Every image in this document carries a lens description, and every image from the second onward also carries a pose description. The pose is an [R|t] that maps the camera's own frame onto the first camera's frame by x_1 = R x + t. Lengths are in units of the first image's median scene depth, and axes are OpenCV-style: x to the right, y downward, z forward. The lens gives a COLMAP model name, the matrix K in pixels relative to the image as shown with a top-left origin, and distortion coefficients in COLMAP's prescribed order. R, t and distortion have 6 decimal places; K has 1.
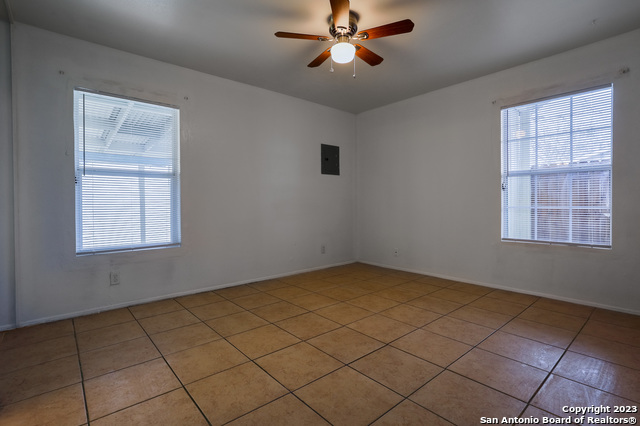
lens RADIAL K [[297.6, 0, 316.8], [0, 297.6, 207.4], [0, 0, 1]] dist [-0.003072, 0.000018]
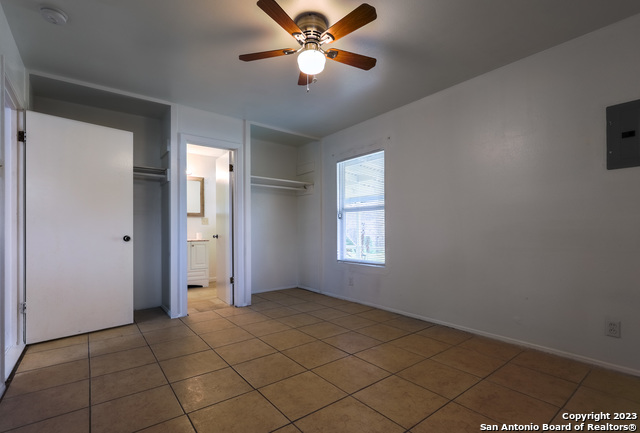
lens RADIAL K [[297.6, 0, 316.9], [0, 297.6, 232.8], [0, 0, 1]] dist [-0.003072, 0.000018]
pose [[-0.030427, 0.015167, -0.999422, 0.877610], [-0.010331, 0.999827, 0.015488, -0.025233], [0.999484, 0.010796, -0.030265, 0.939050]]
